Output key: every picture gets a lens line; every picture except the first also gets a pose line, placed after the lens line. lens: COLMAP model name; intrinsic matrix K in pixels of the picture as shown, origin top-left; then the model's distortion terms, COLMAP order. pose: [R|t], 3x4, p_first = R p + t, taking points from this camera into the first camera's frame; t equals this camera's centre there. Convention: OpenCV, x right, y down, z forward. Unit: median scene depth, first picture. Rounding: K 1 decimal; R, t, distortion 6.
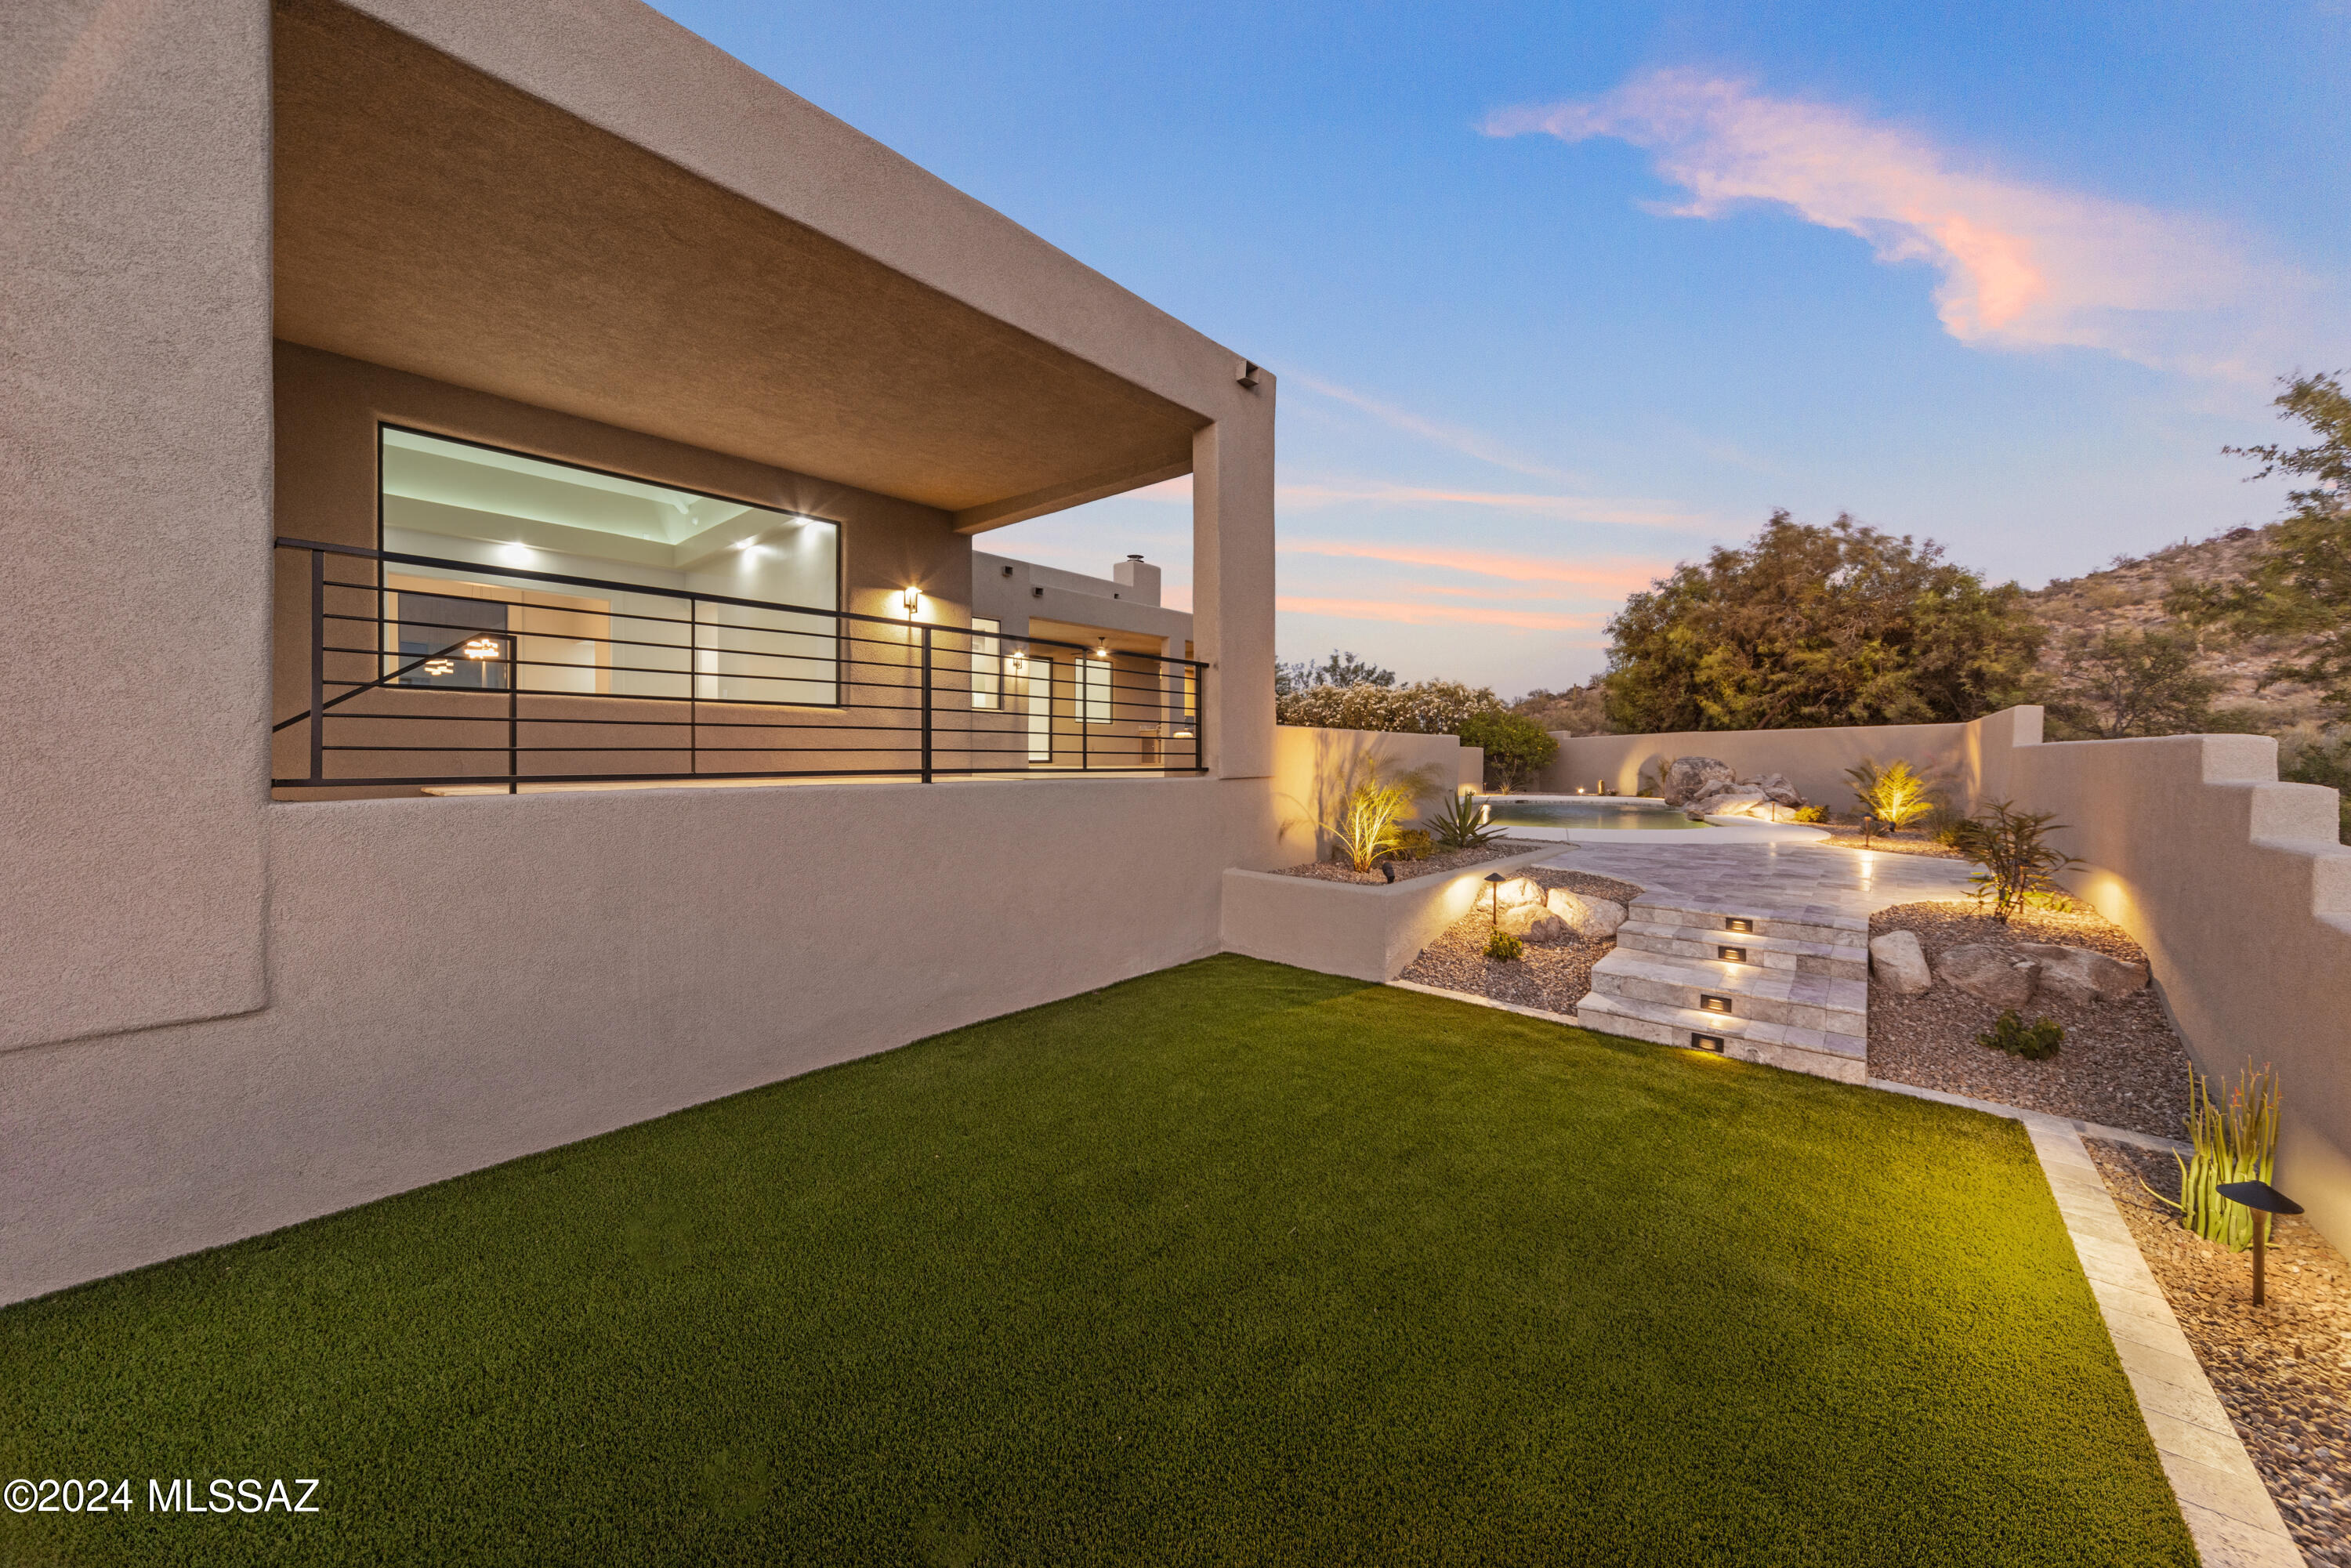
lens RADIAL K [[808.9, 0, 1193.6], [0, 808.9, 762.0], [0, 0, 1]] dist [0.002975, -0.000034]
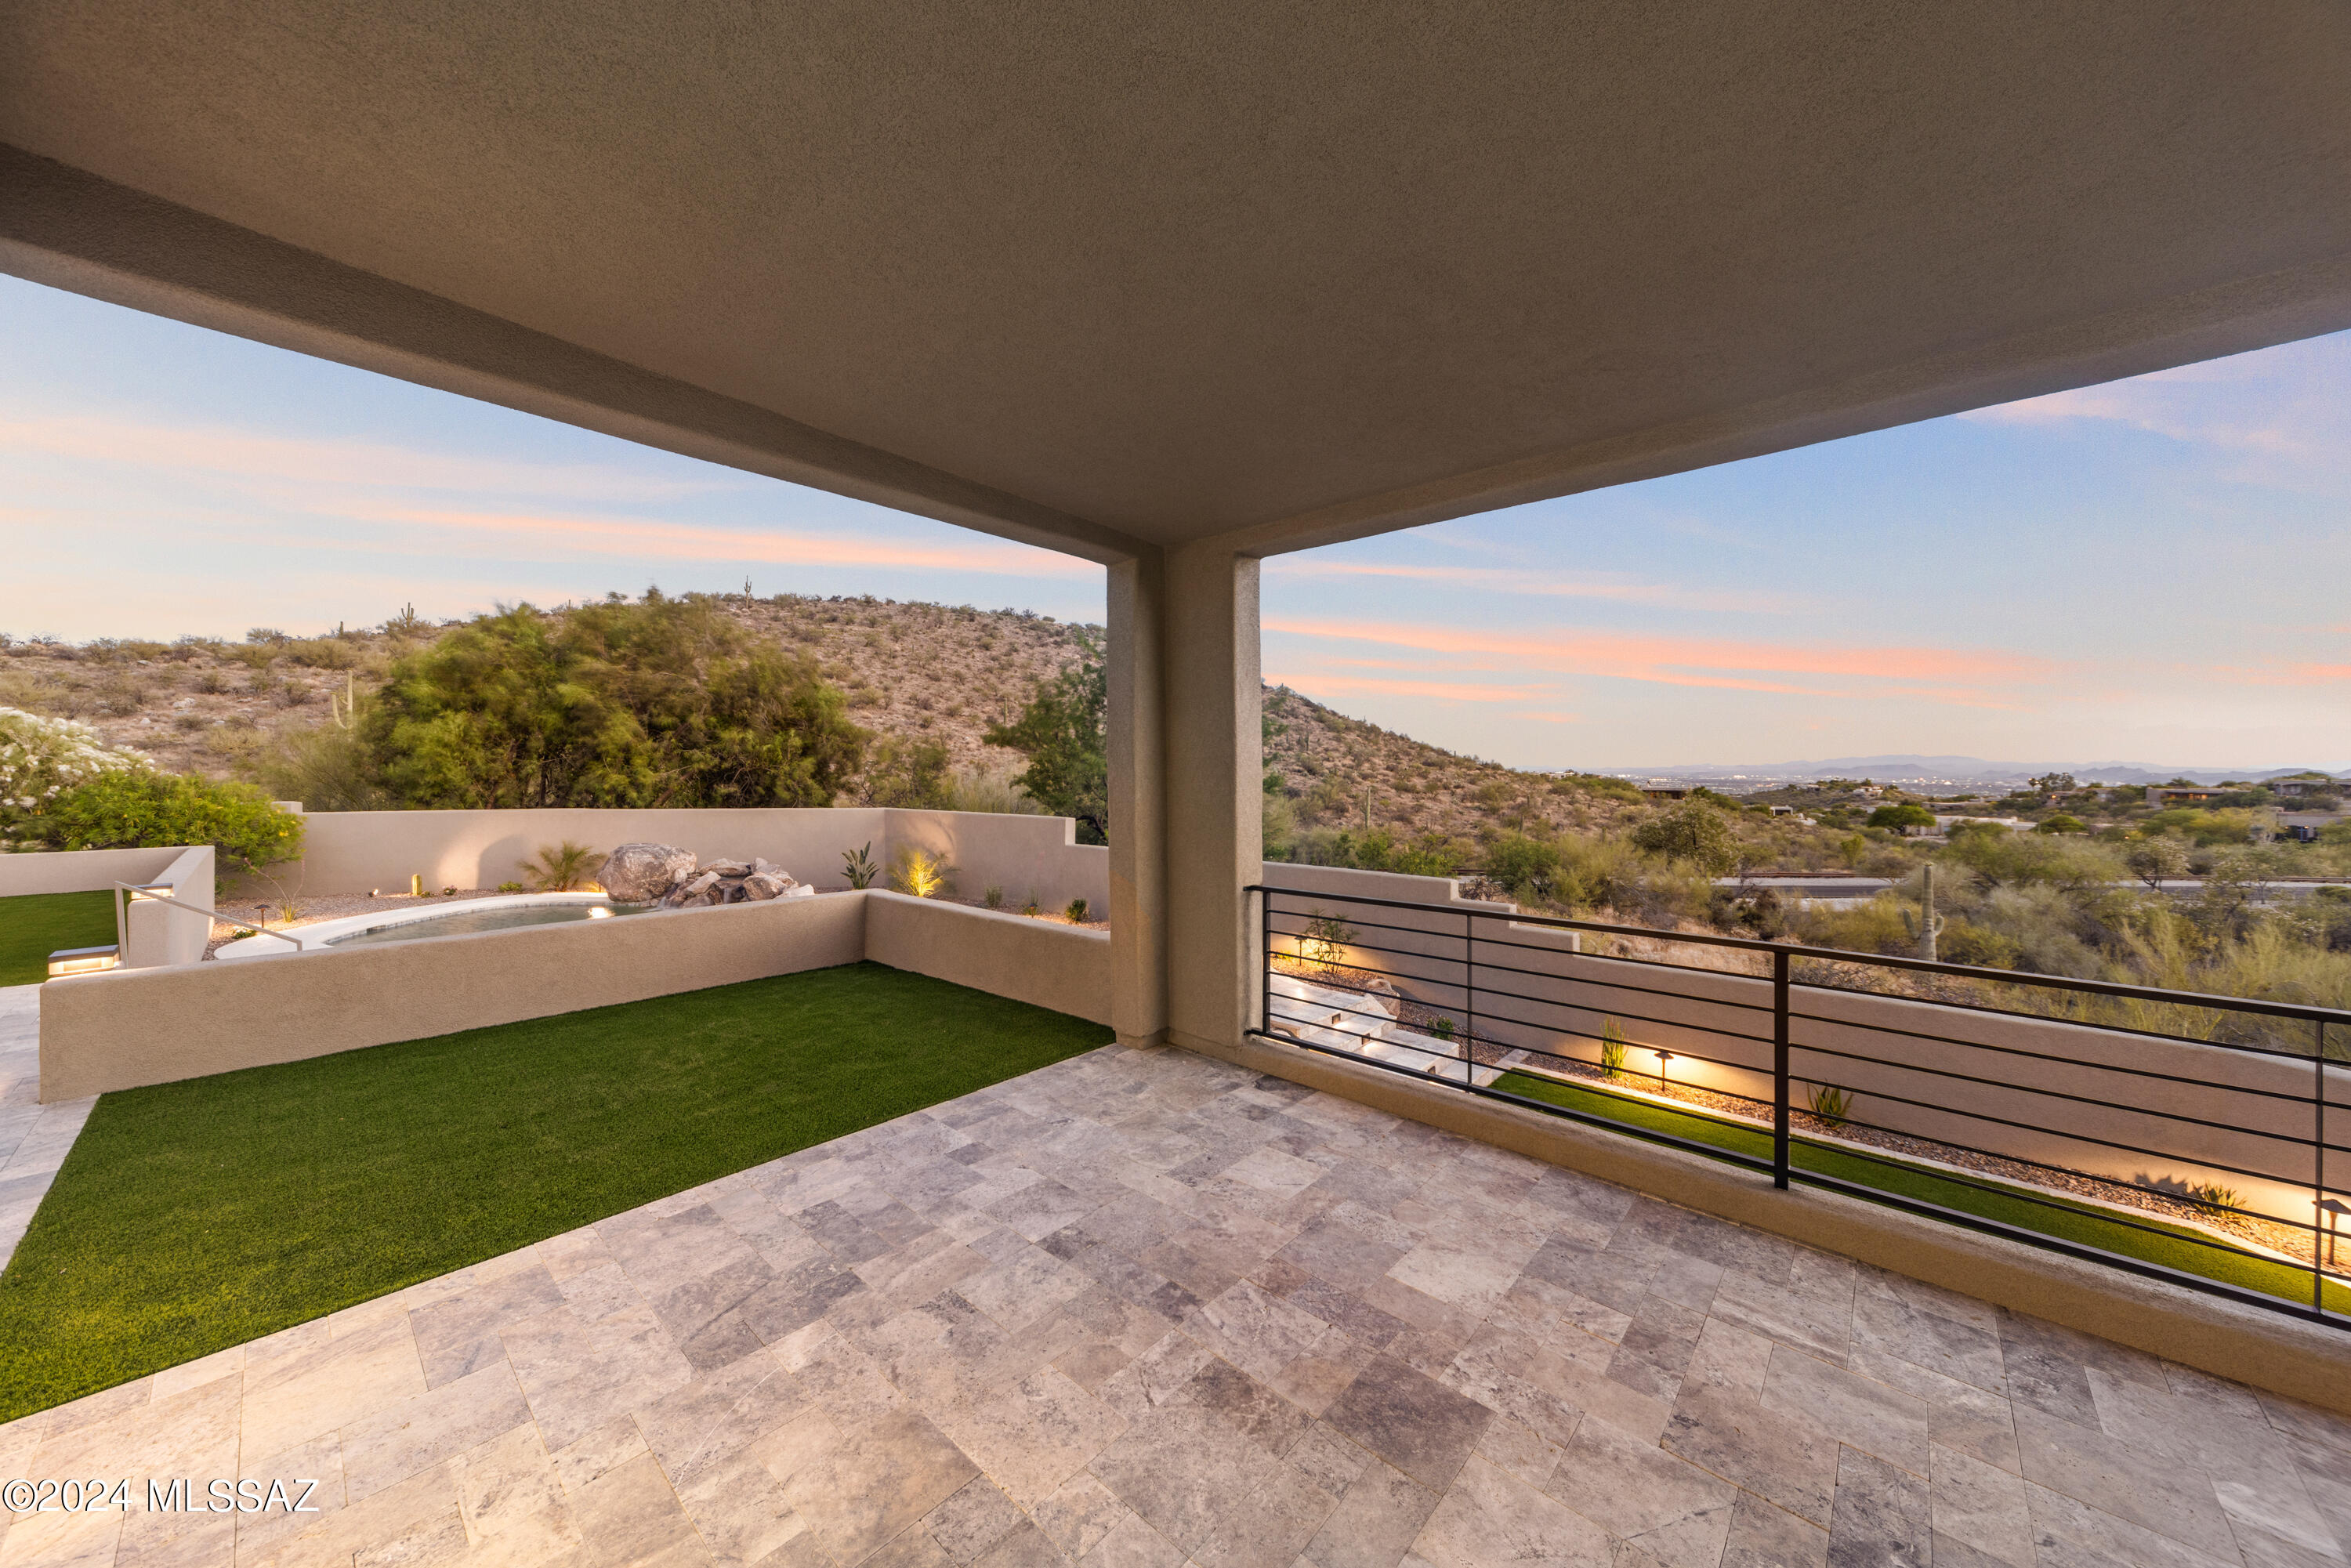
lens RADIAL K [[808.9, 0, 1183.7], [0, 808.9, 773.6], [0, 0, 1]] dist [0.002975, -0.000034]
pose [[0.031053, -0.006735, 0.999495, -0.507772], [0.012534, 0.999901, 0.006348, -0.162499], [-0.999439, 0.012331, 0.031135, 0.742996]]
